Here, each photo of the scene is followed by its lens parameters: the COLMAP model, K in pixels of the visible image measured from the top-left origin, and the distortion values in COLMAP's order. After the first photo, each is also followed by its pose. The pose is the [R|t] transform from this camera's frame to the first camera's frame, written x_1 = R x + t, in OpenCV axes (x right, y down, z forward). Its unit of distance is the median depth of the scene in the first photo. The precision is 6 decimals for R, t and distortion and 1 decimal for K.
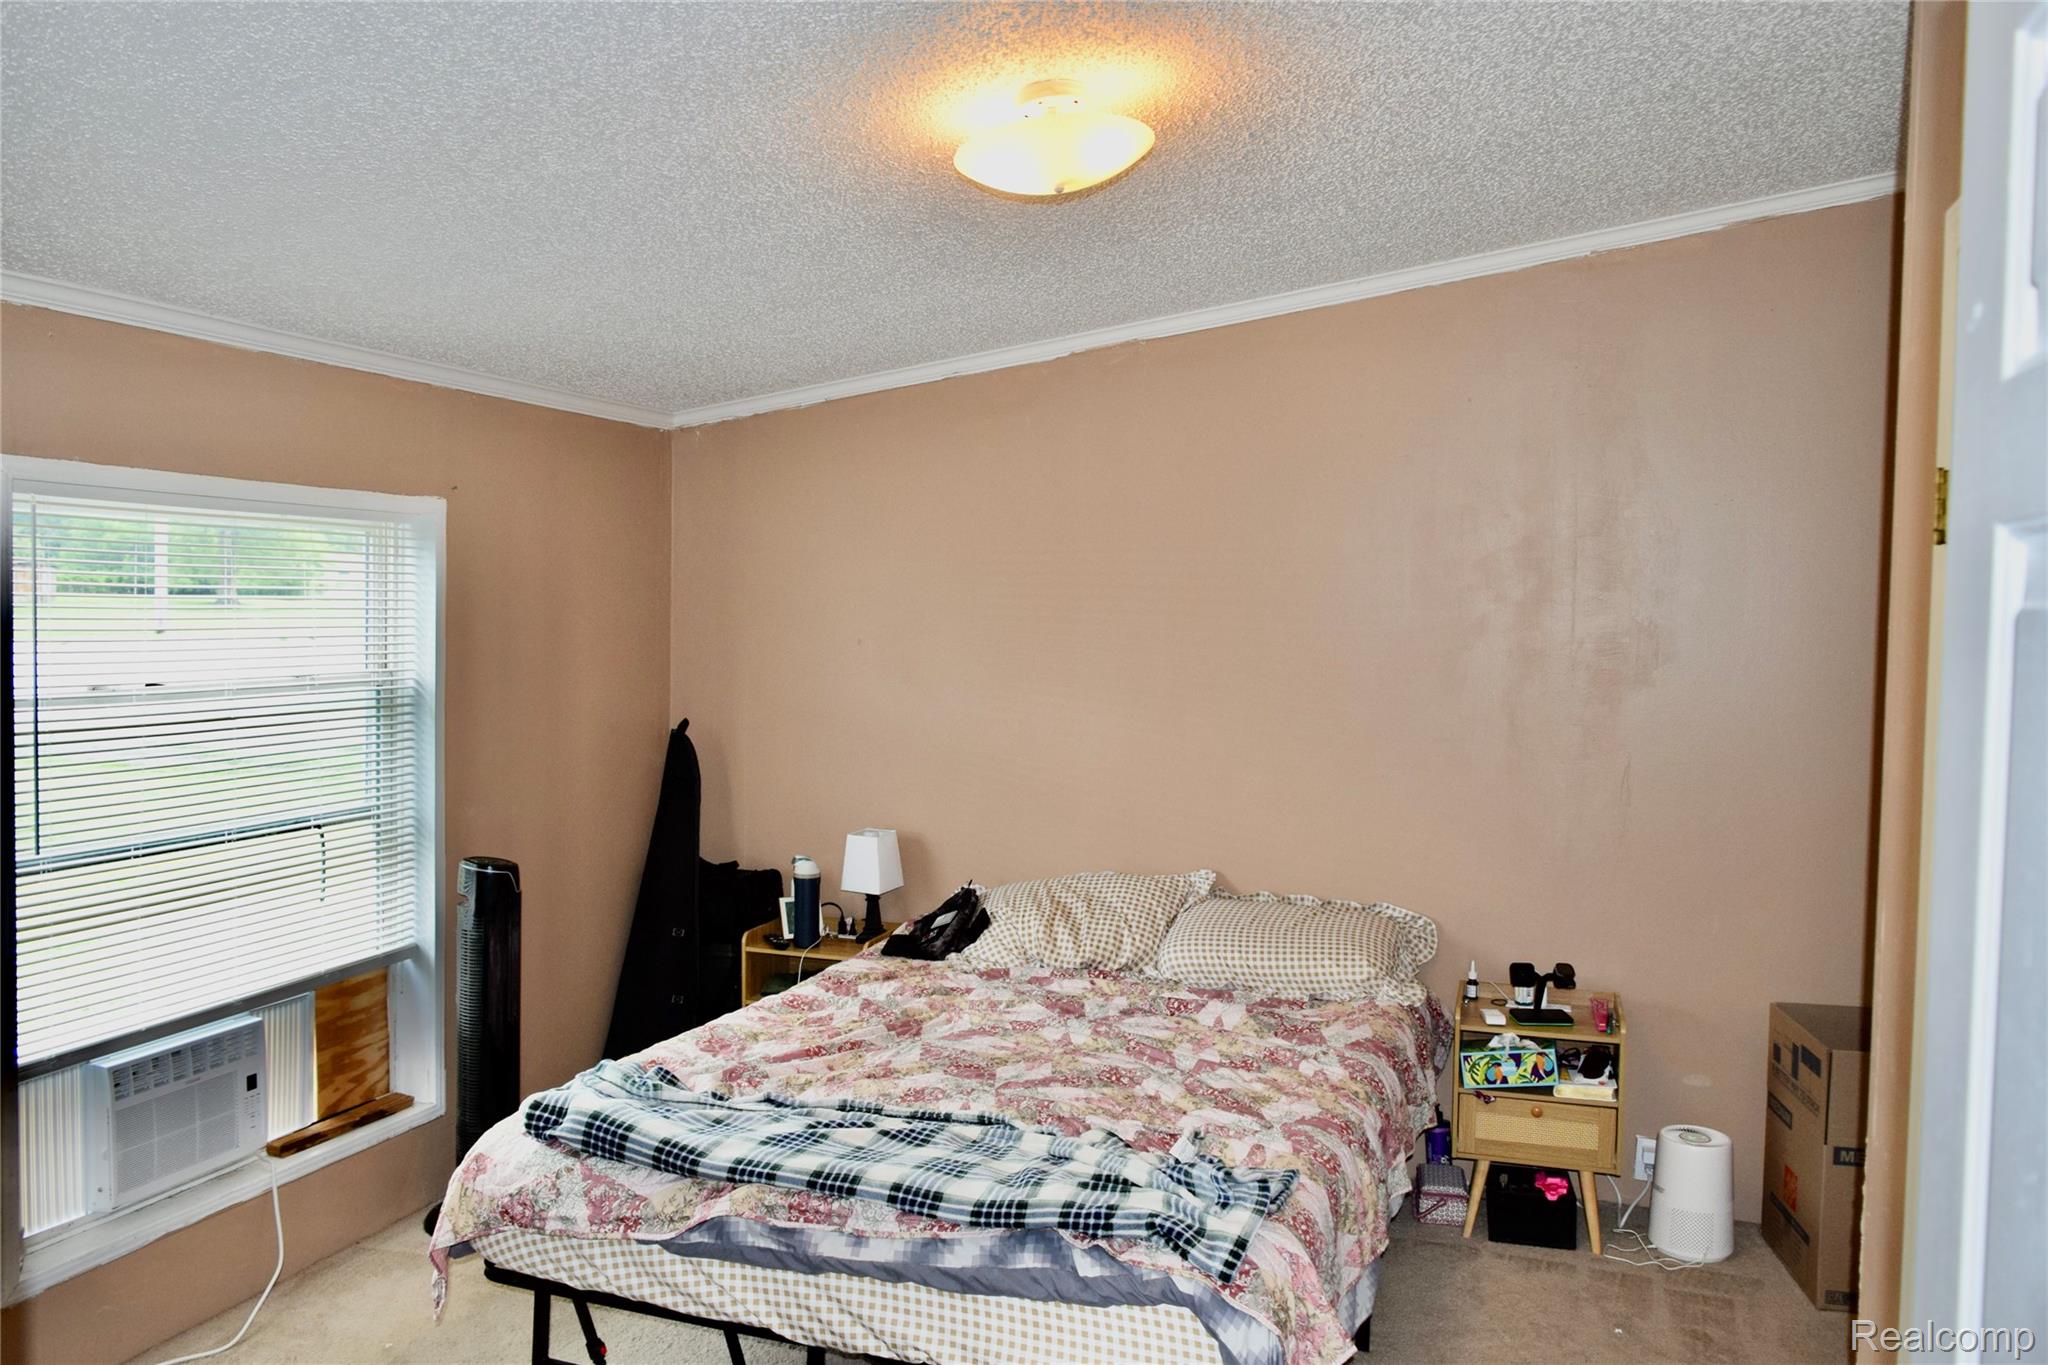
lens RADIAL K [[1657.5, 0, 1024.0], [0, 1657.5, 682.5], [0, 0, 1]] dist [0.006245, 0.006202]
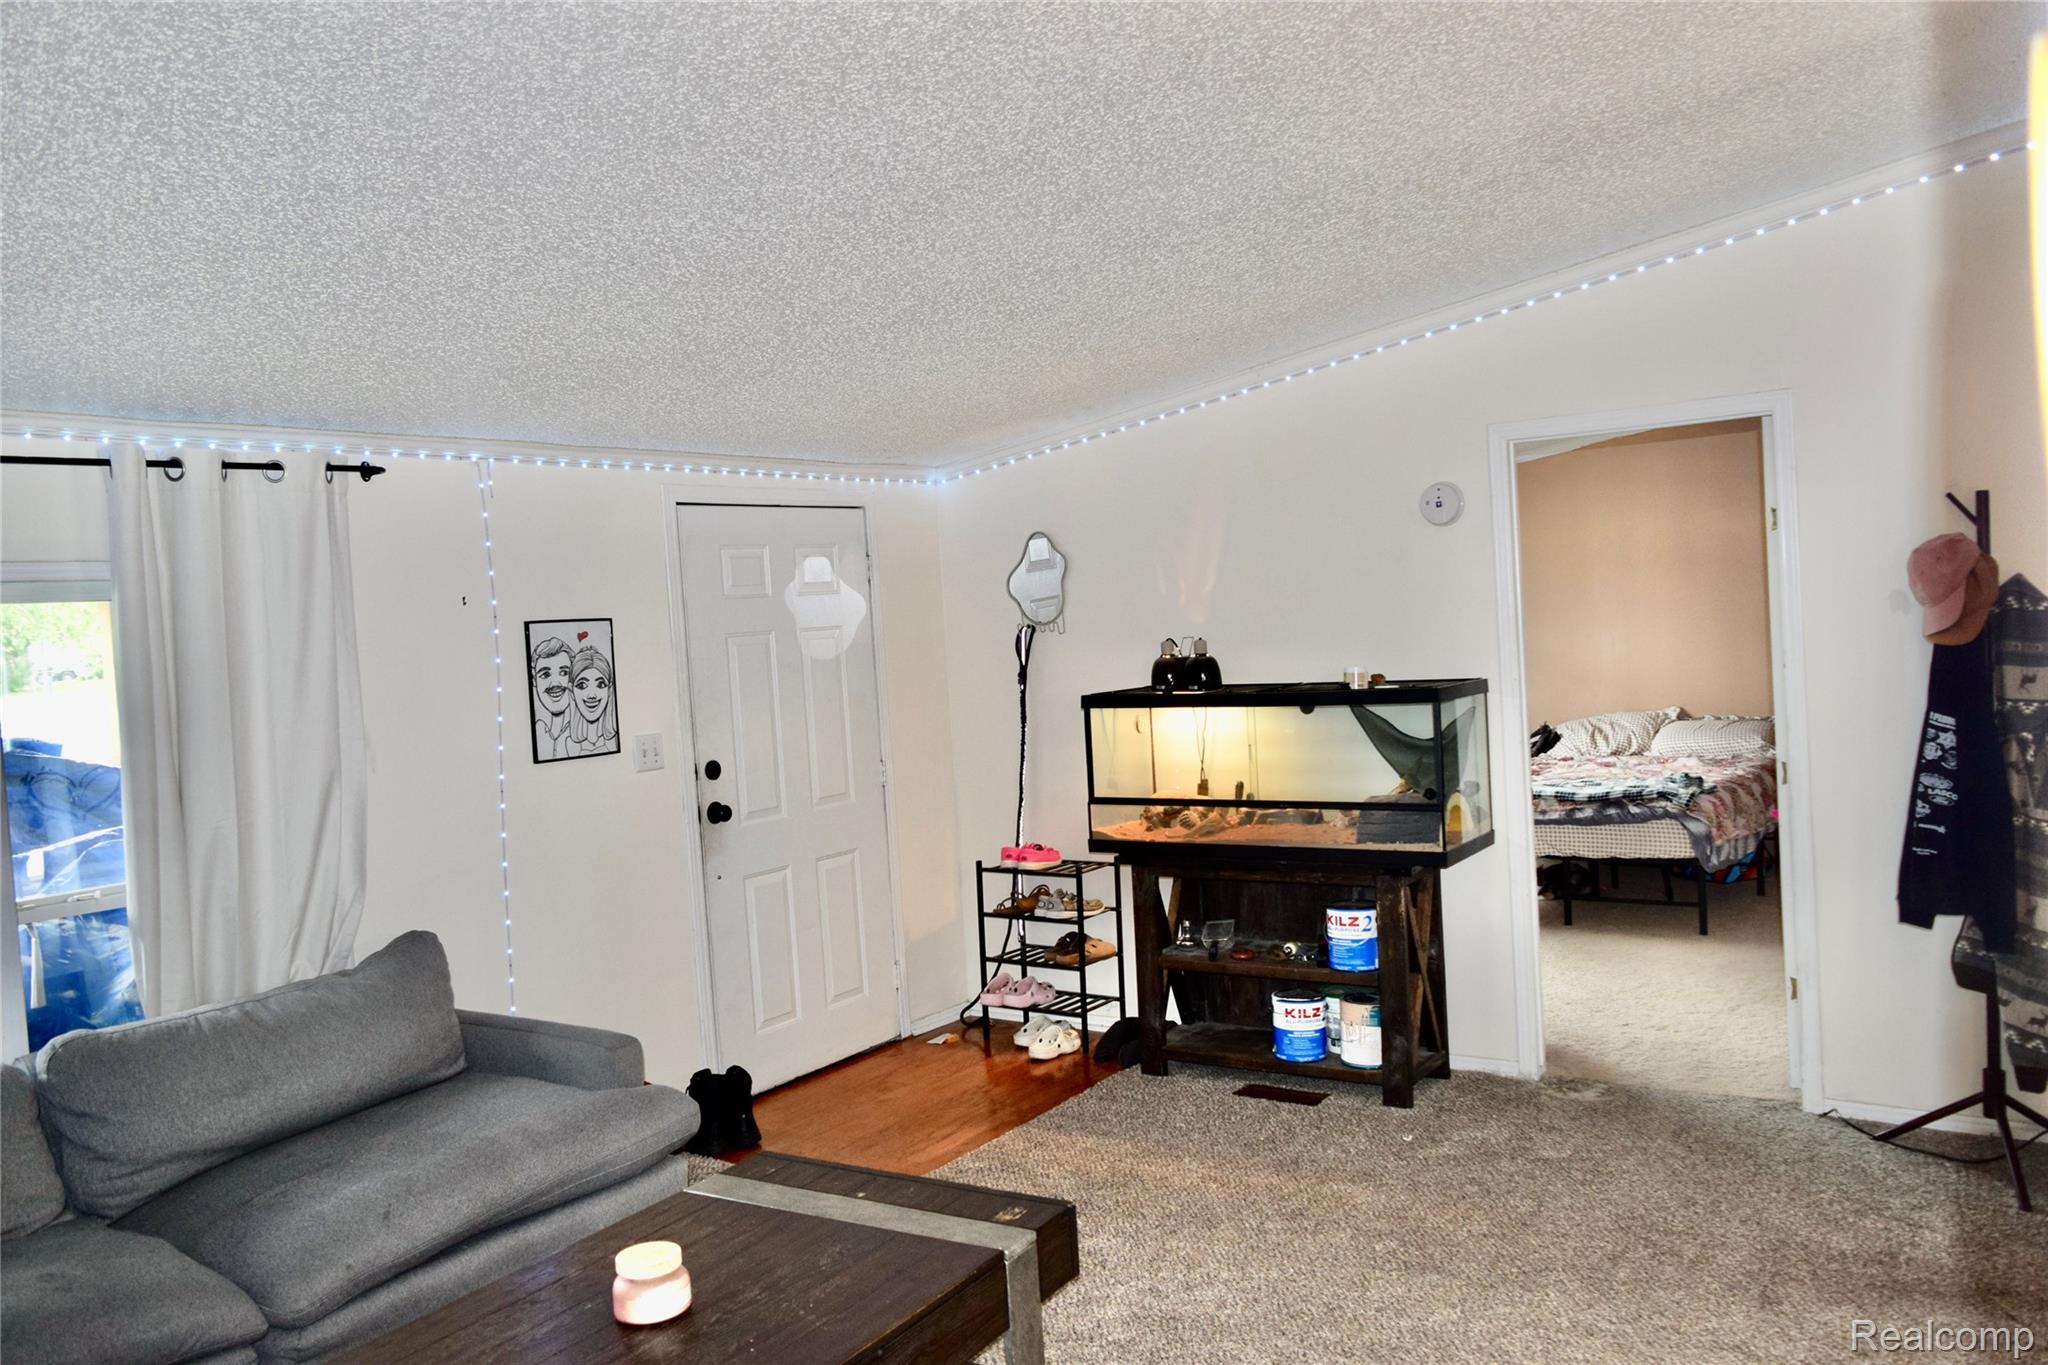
lens RADIAL K [[1657.5, 0, 1024.0], [0, 1657.5, 682.5], [0, 0, 1]] dist [0.006245, 0.006202]
pose [[0.963299, -0.064524, -0.260559, -0.164736], [0.064718, 0.997873, -0.007845, 0.072666], [0.260510, -0.009306, 0.965426, -1.531583]]
